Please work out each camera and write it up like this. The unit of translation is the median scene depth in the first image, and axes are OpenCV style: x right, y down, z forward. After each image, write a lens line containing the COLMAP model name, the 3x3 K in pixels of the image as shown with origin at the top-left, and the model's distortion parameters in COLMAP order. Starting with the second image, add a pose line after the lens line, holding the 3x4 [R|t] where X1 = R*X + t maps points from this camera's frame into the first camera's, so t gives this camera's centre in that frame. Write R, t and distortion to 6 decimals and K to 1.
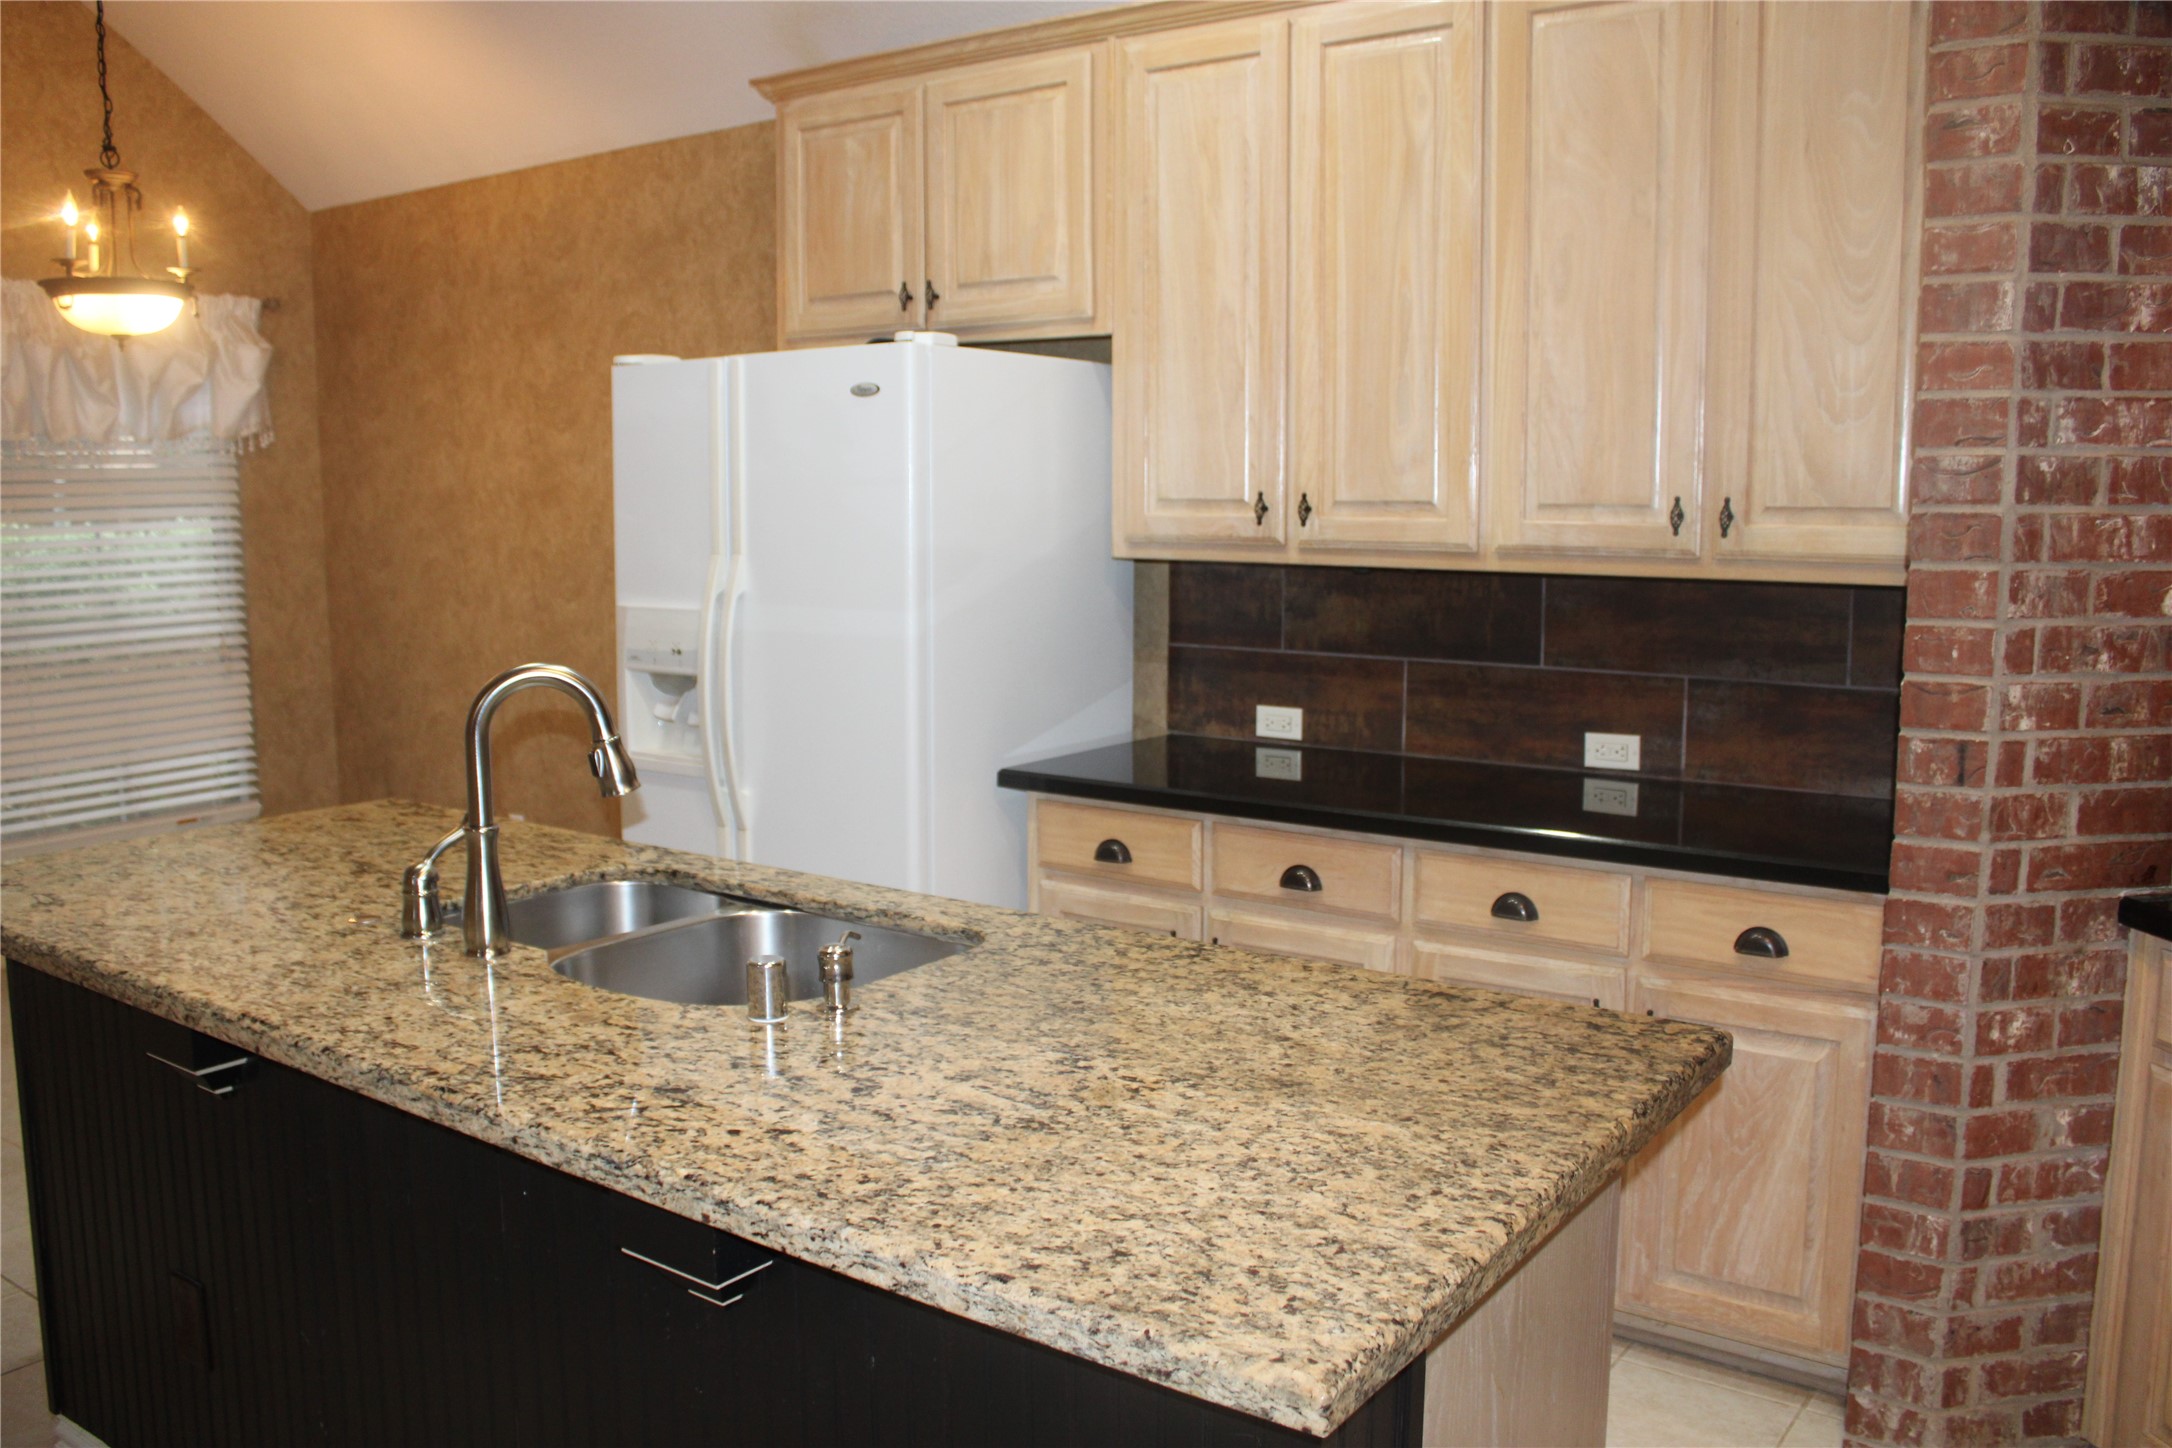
lens RADIAL K [[1778.1, 0, 1074.6], [0, 1778.1, 736.4], [0, 0, 1]] dist [-0.159939, 0.131652]
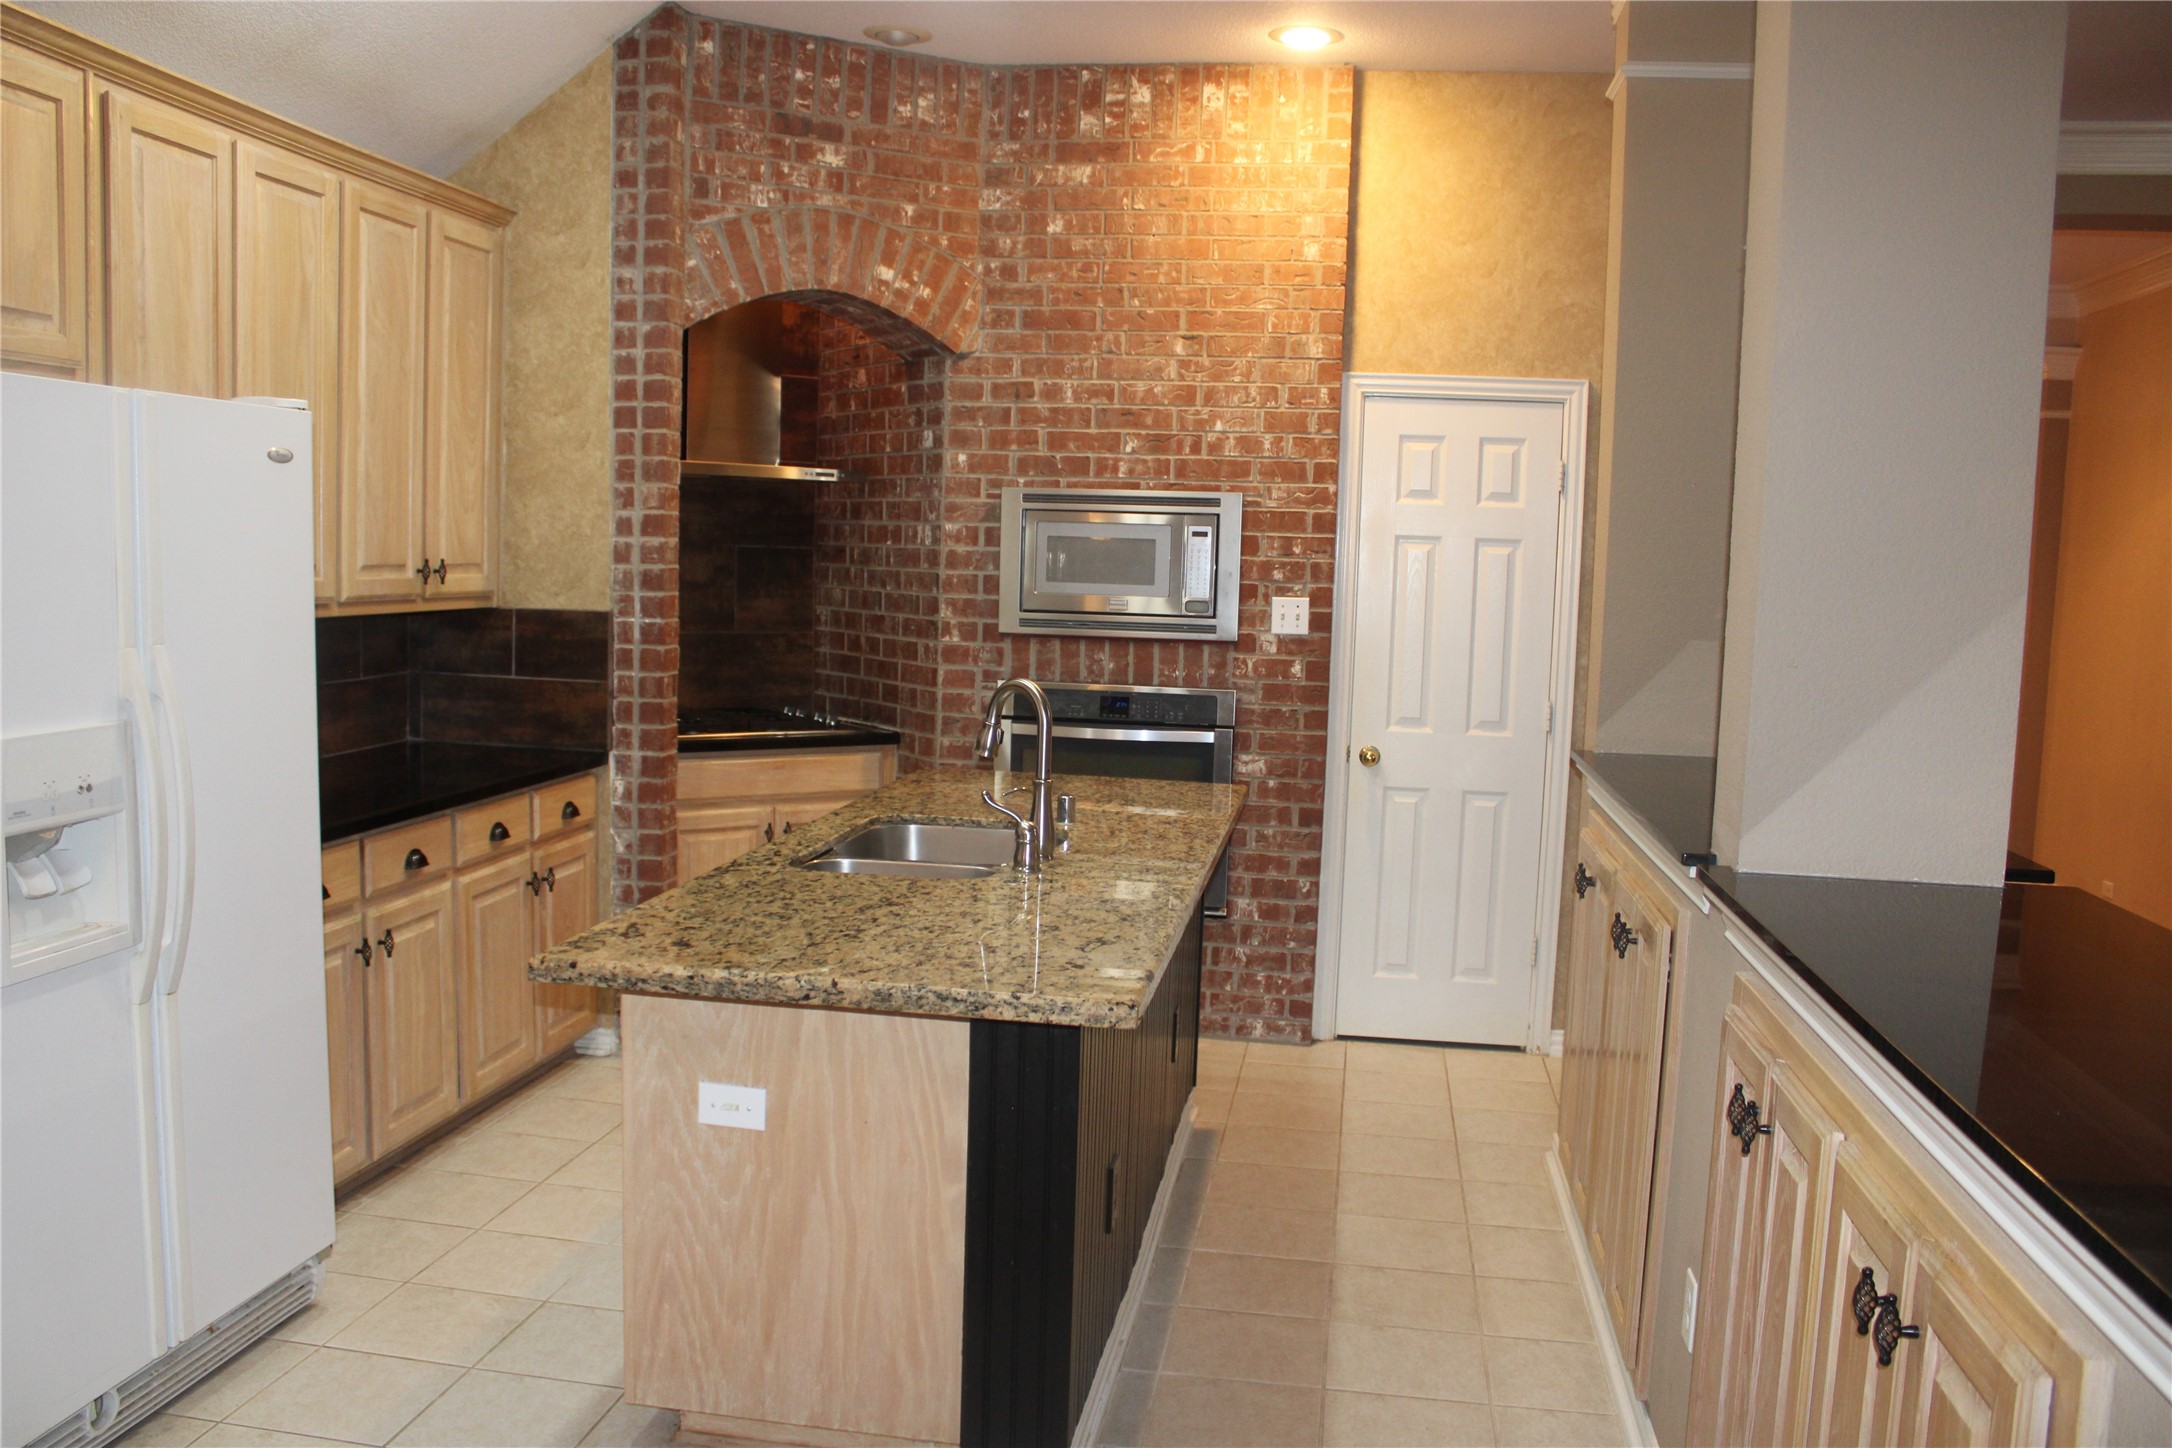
lens RADIAL K [[1778.1, 0, 1074.6], [0, 1778.1, 736.4], [0, 0, 1]] dist [-0.159939, 0.131652]
pose [[-0.456241, -0.106635, 0.883444, -1.135178], [0.089091, 0.982332, 0.164581, -0.164875], [-0.885385, 0.153795, -0.438680, 1.057774]]
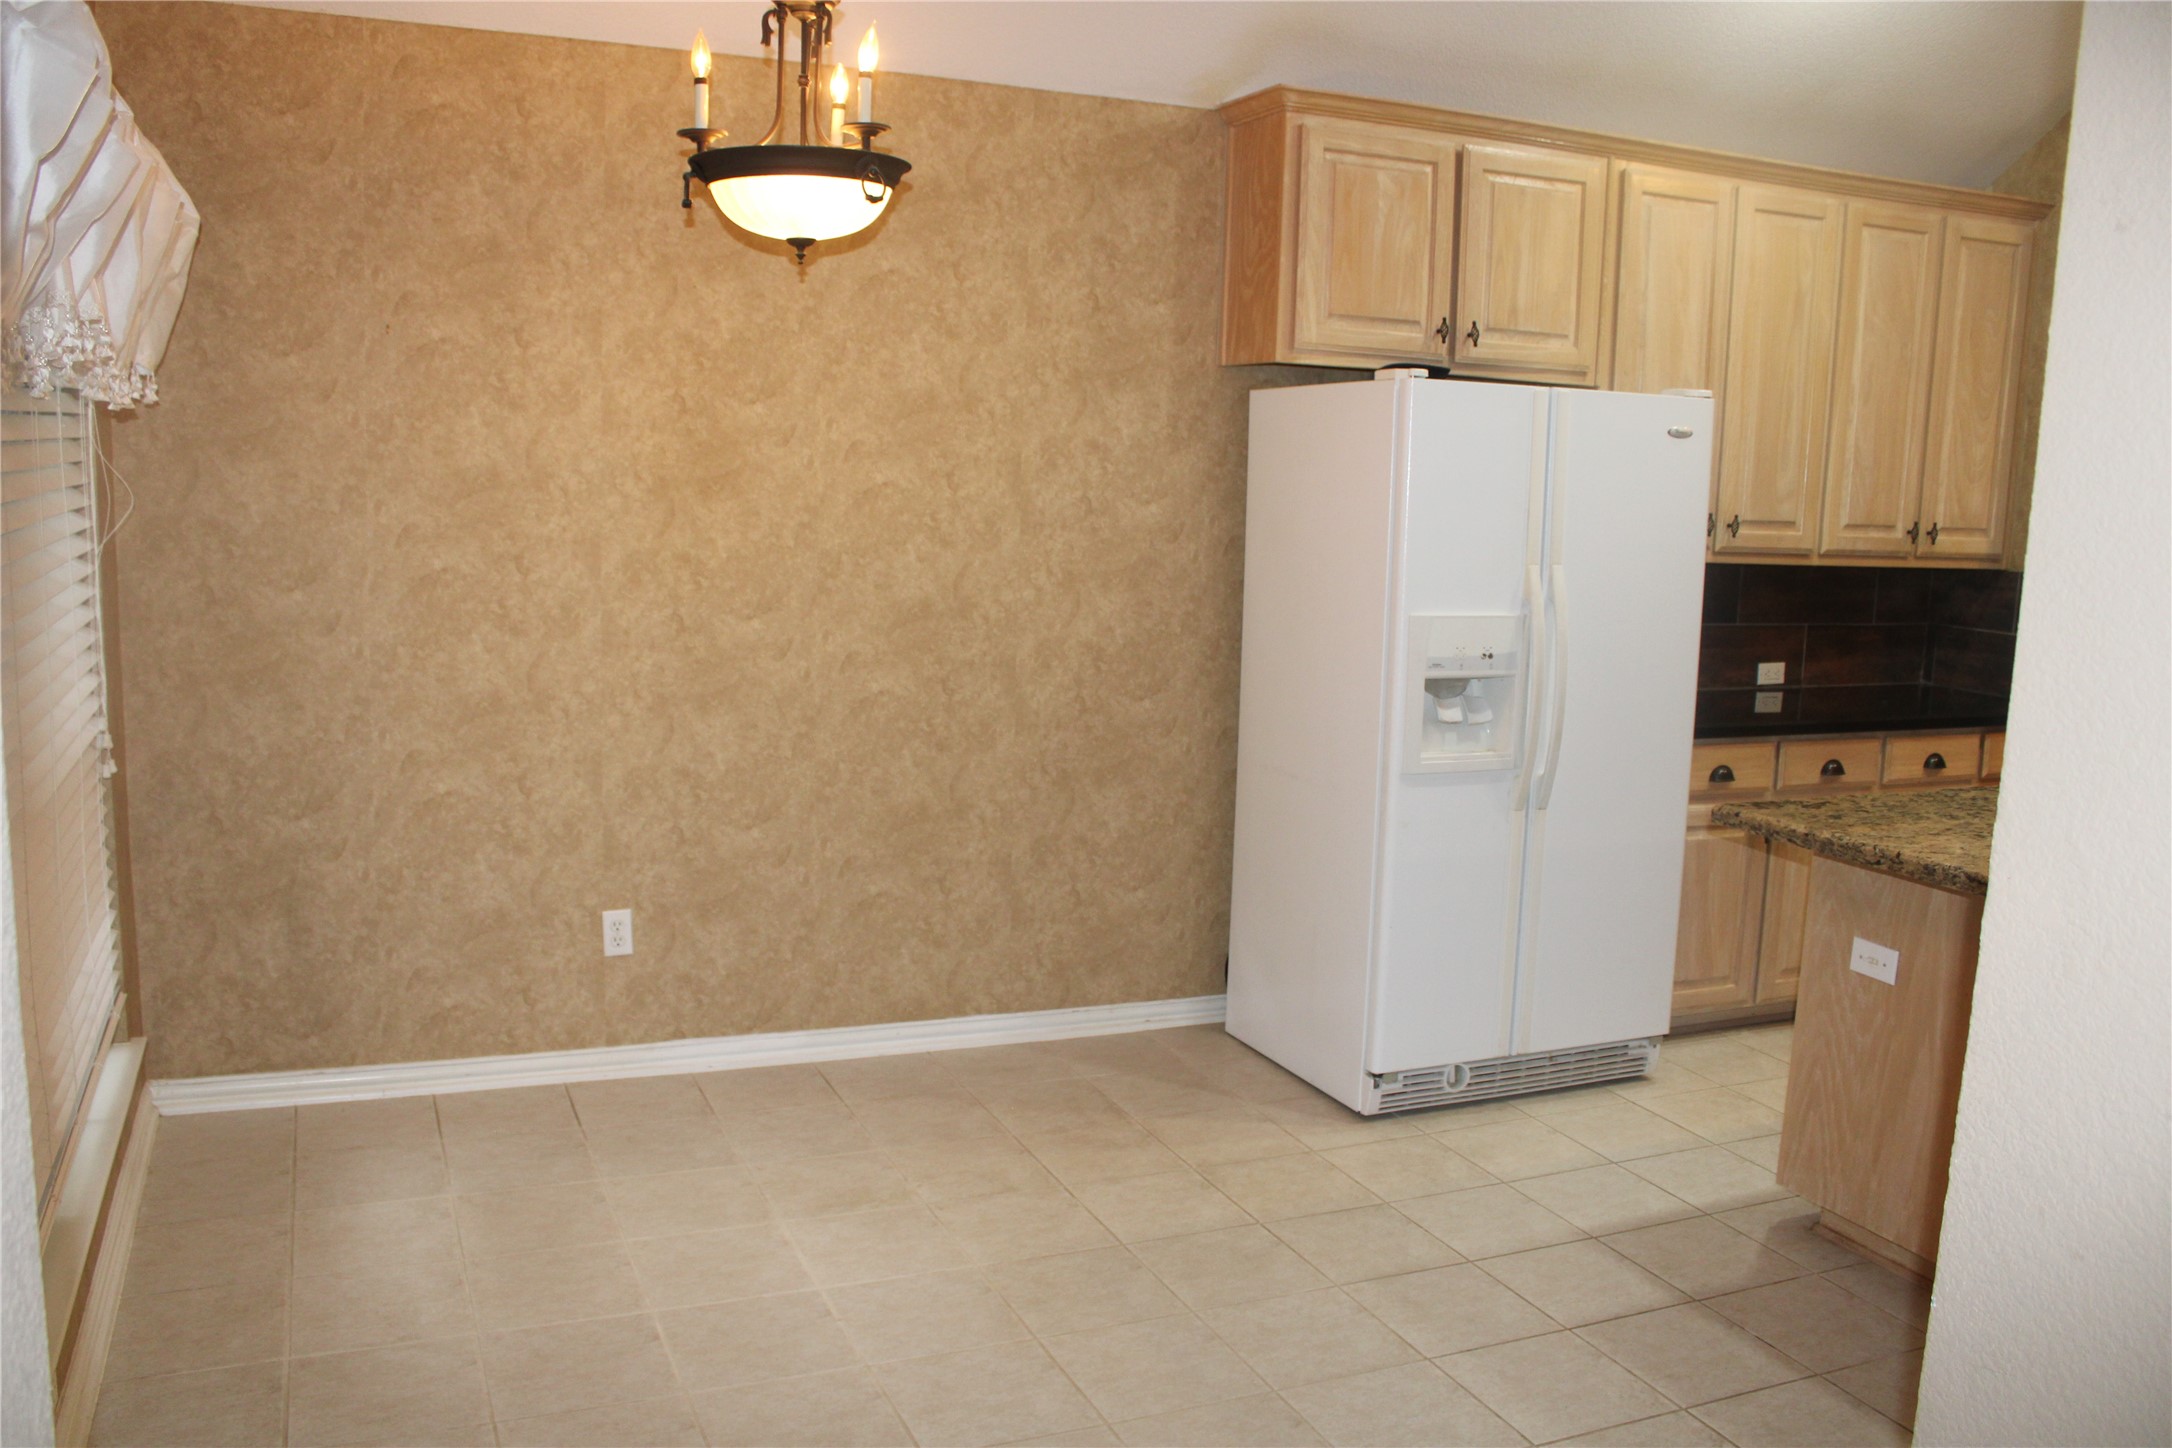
lens RADIAL K [[1778.1, 0, 1074.6], [0, 1778.1, 736.4], [0, 0, 1]] dist [-0.159939, 0.131652]
pose [[0.512918, -0.112557, 0.851026, -1.416982], [0.086147, 0.993111, 0.079428, -0.118849], [-0.854104, 0.032574, 0.519082, 0.738072]]
